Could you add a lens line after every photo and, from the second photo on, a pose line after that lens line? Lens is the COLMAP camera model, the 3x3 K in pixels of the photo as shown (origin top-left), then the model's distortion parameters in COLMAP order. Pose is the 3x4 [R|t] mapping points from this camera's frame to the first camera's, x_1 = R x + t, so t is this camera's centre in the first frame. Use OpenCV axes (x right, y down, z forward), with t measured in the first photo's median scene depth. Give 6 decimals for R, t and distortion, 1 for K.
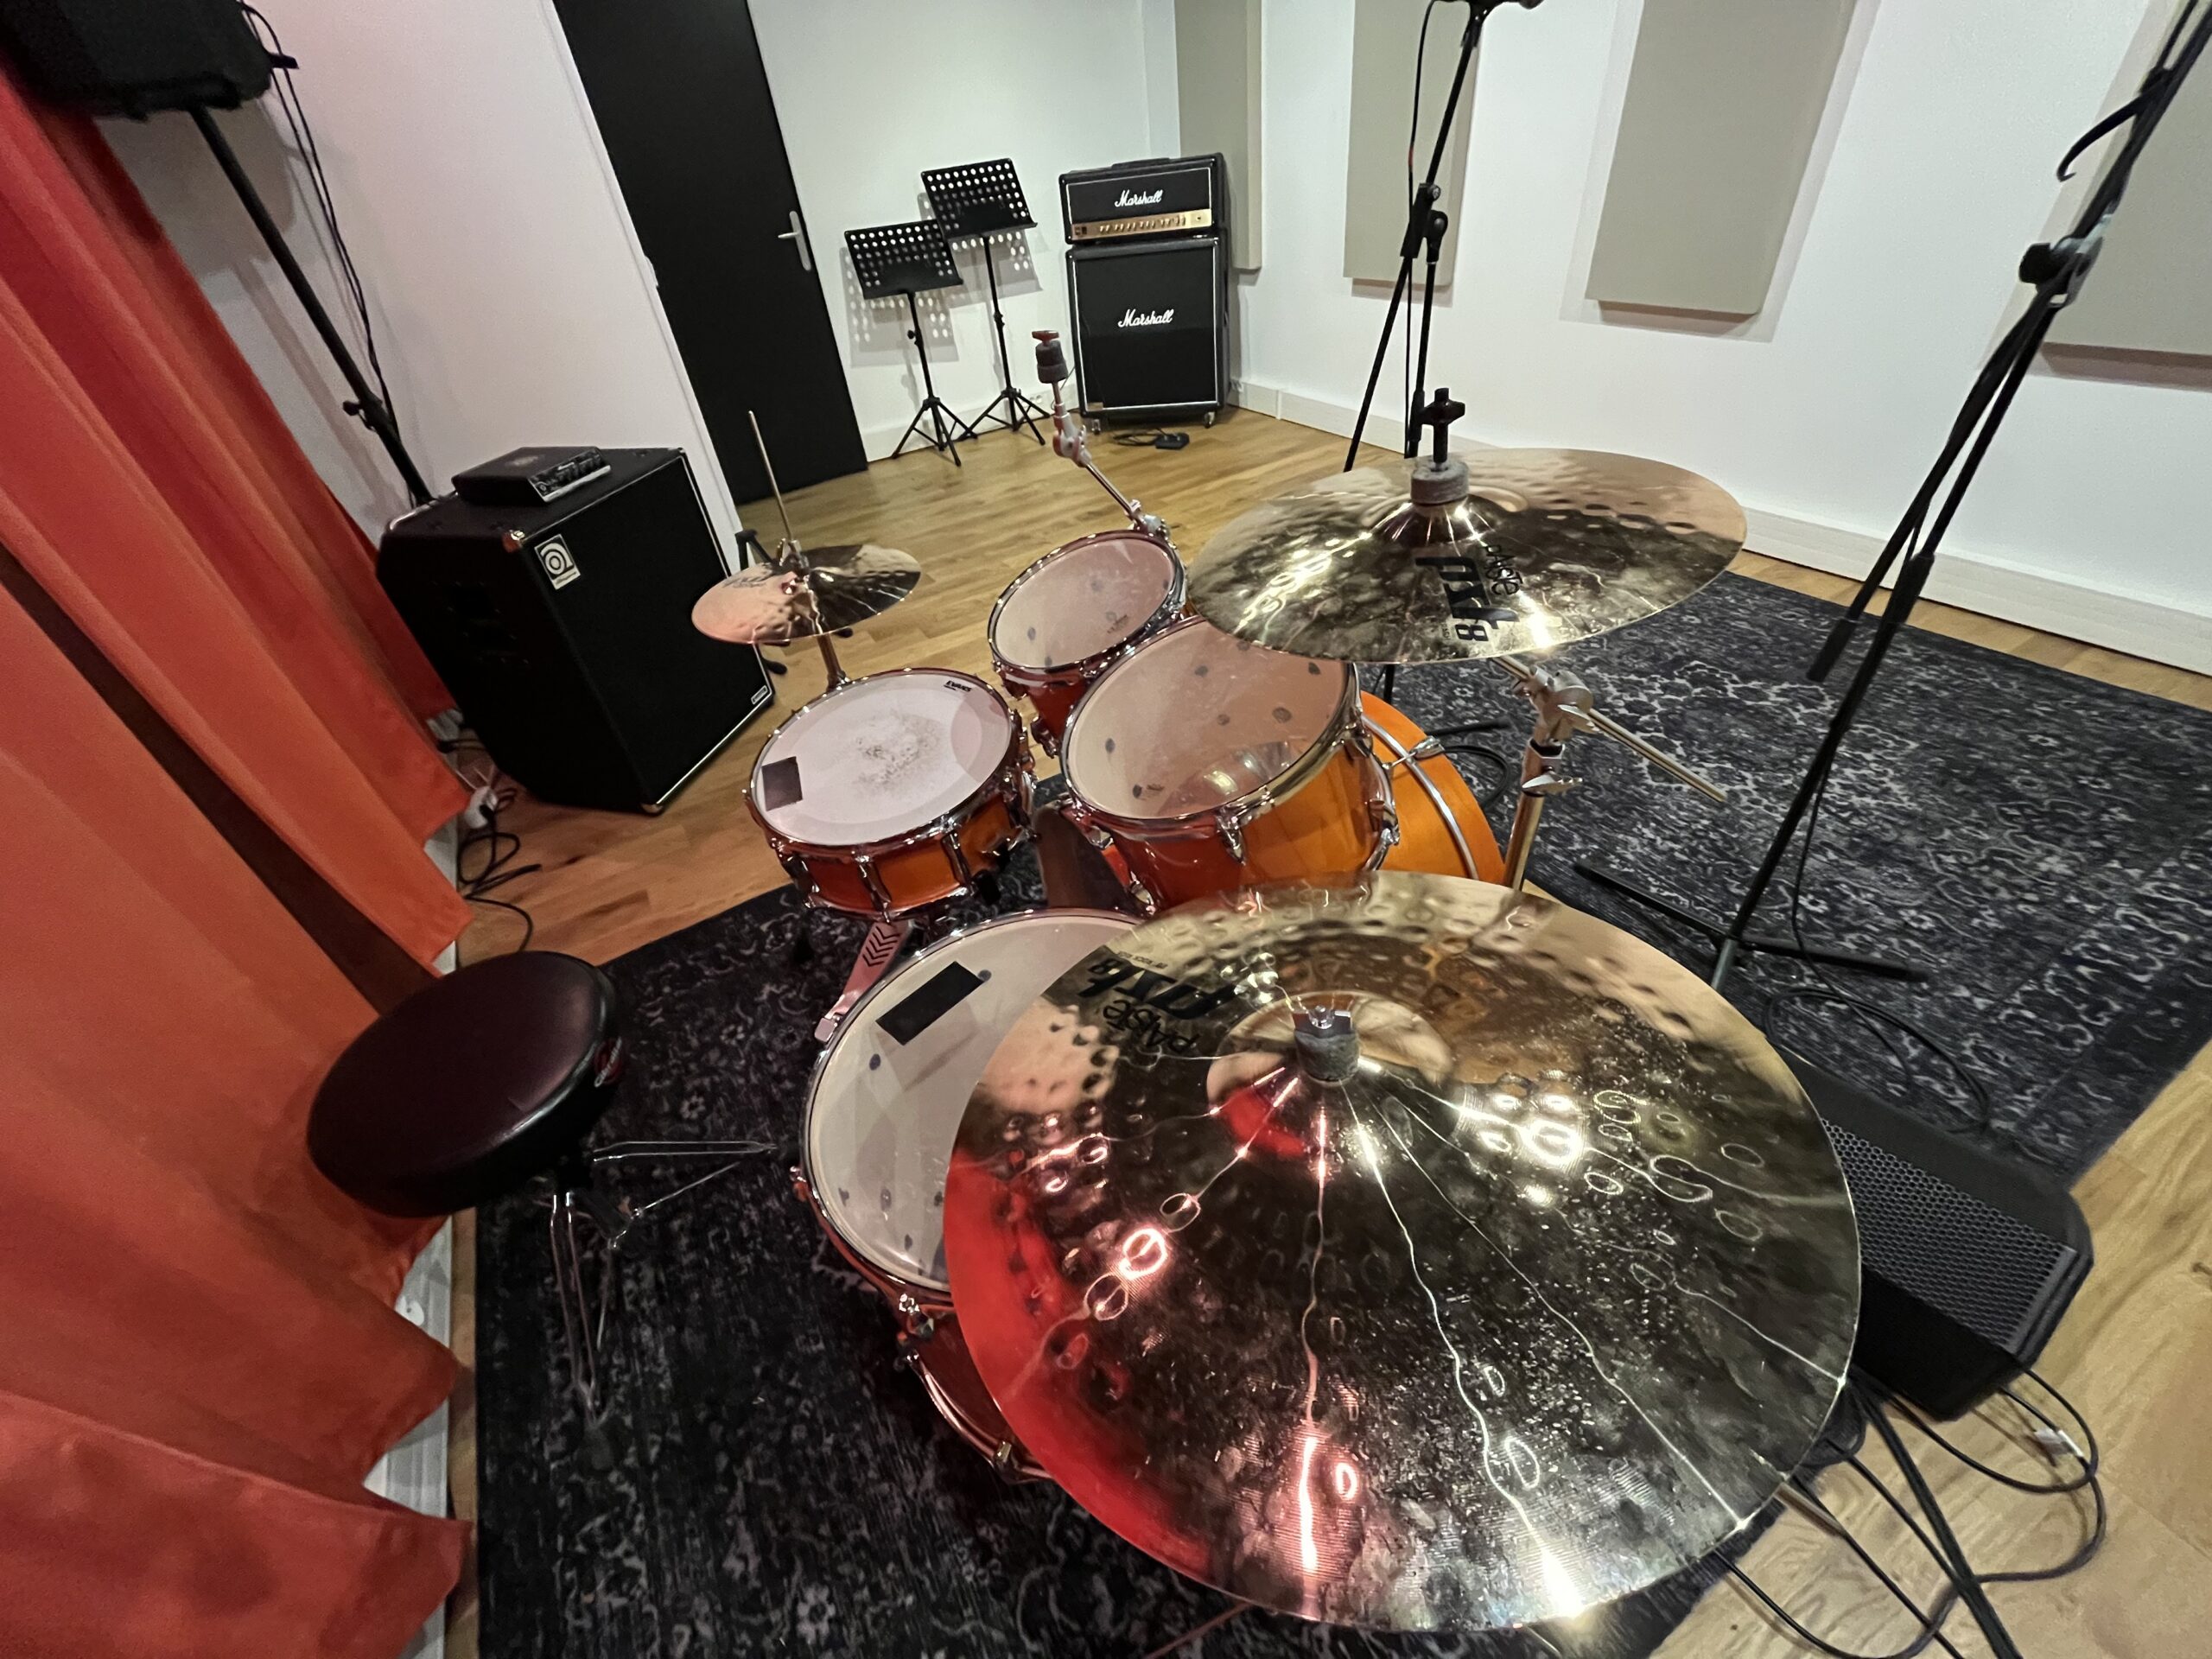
lens RADIAL K [[888.7, 0, 1099.5], [0, 888.7, 829.1], [0, 0, 1]] dist [-0.002353, 0.001147]
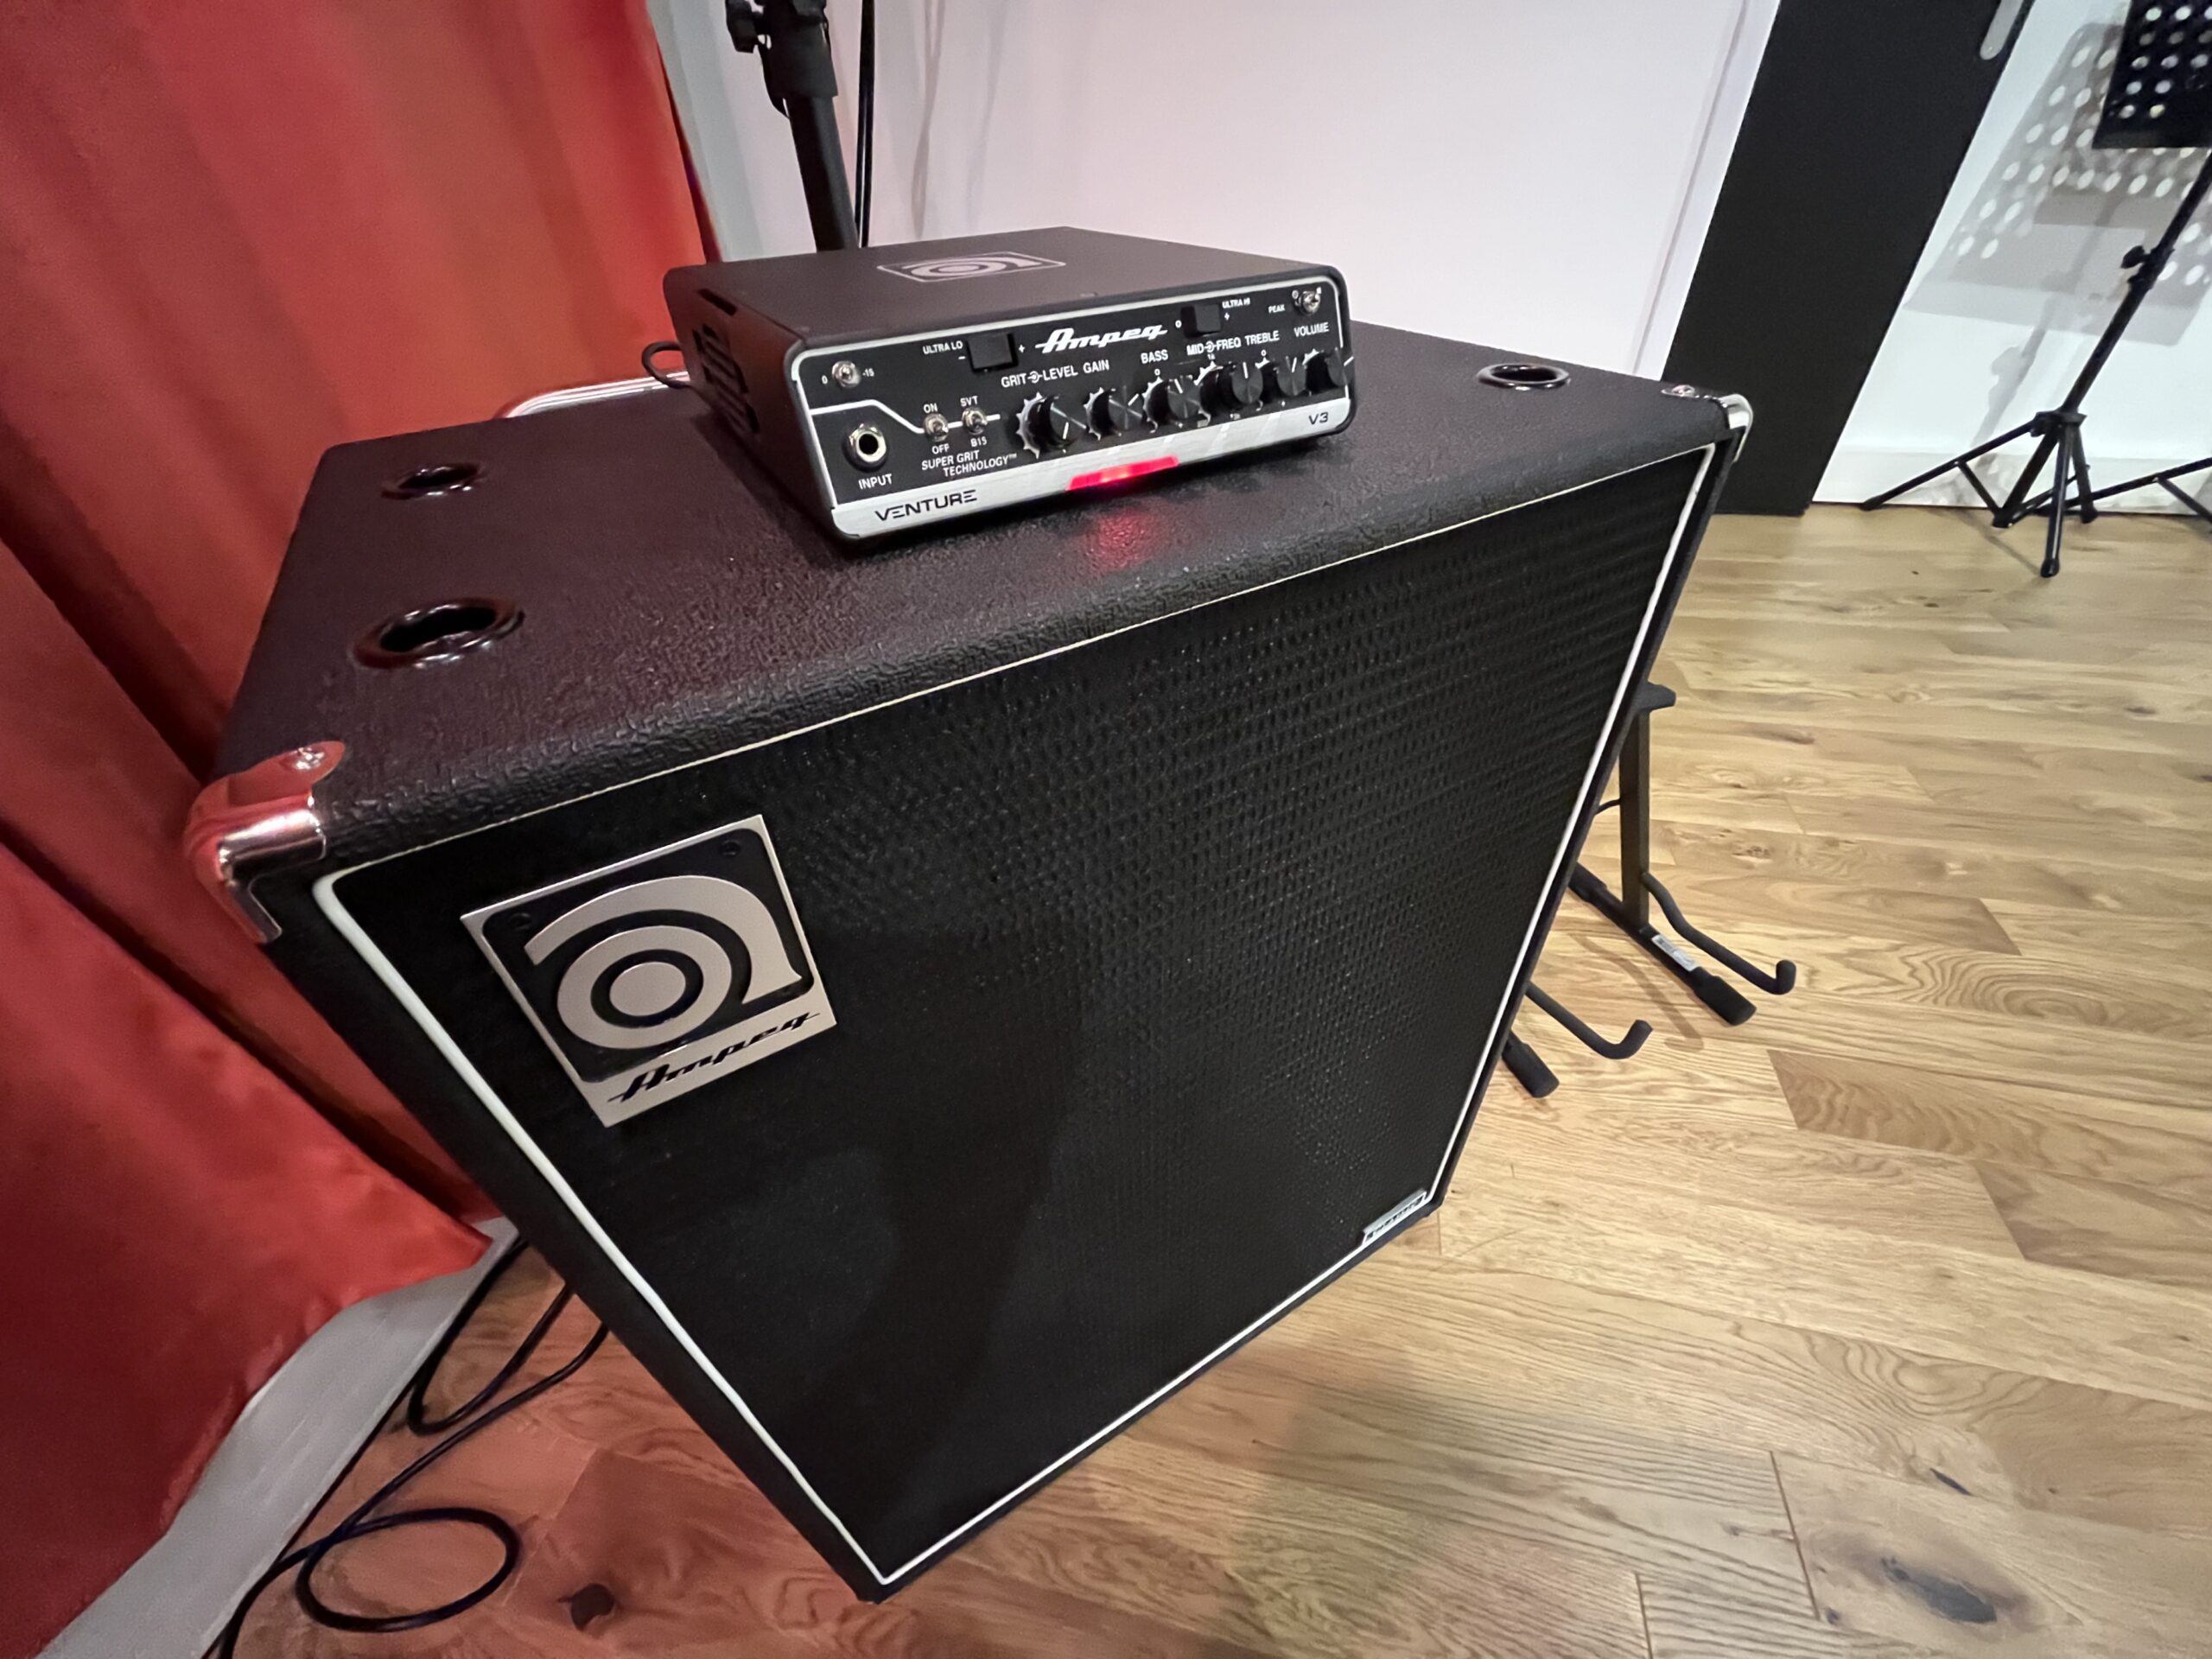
lens RADIAL K [[888.7, 0, 1109.6], [0, 888.7, 829.1], [0, 0, 1]] dist [-0.002353, 0.001147]
pose [[0.727735, 0.485229, -0.484721, -0.229306], [-0.460330, 0.869461, 0.179258, -0.171893], [0.508427, 0.092679, 0.856103, 0.415282]]
